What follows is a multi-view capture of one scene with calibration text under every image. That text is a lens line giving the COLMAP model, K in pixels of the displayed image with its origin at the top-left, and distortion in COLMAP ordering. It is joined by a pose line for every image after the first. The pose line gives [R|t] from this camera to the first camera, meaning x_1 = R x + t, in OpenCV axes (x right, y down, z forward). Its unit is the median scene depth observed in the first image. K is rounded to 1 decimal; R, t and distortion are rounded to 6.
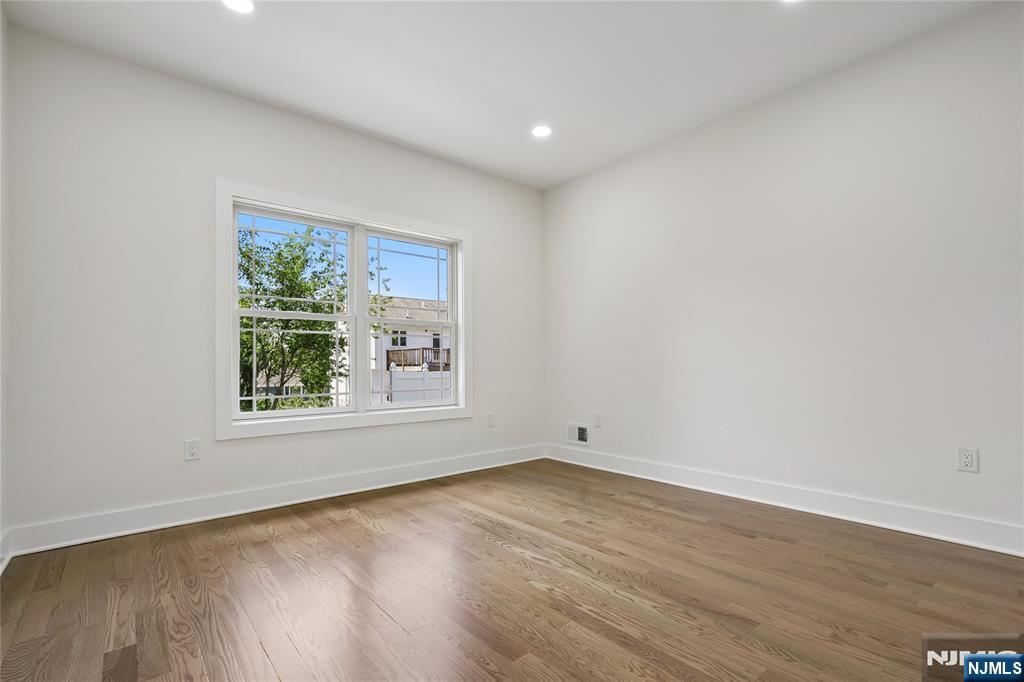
lens RADIAL K [[480.9, 0, 512.0], [0, 480.9, 341.0], [0, 0, 1]] dist [-0.032246, 0.008979]
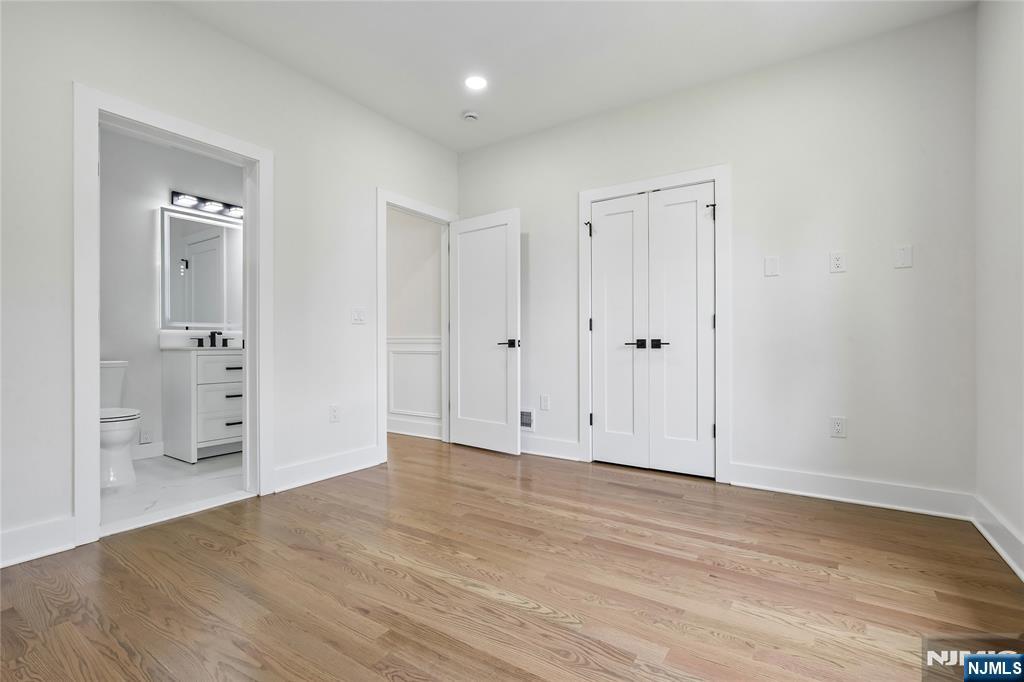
lens RADIAL K [[480.9, 0, 512.0], [0, 480.9, 341.0], [0, 0, 1]] dist [-0.032246, 0.008979]
pose [[-0.958428, 0.008874, -0.285197, 0.249361], [0.024563, 0.998372, -0.051483, 0.100061], [0.284276, -0.056348, -0.957085, 2.010004]]
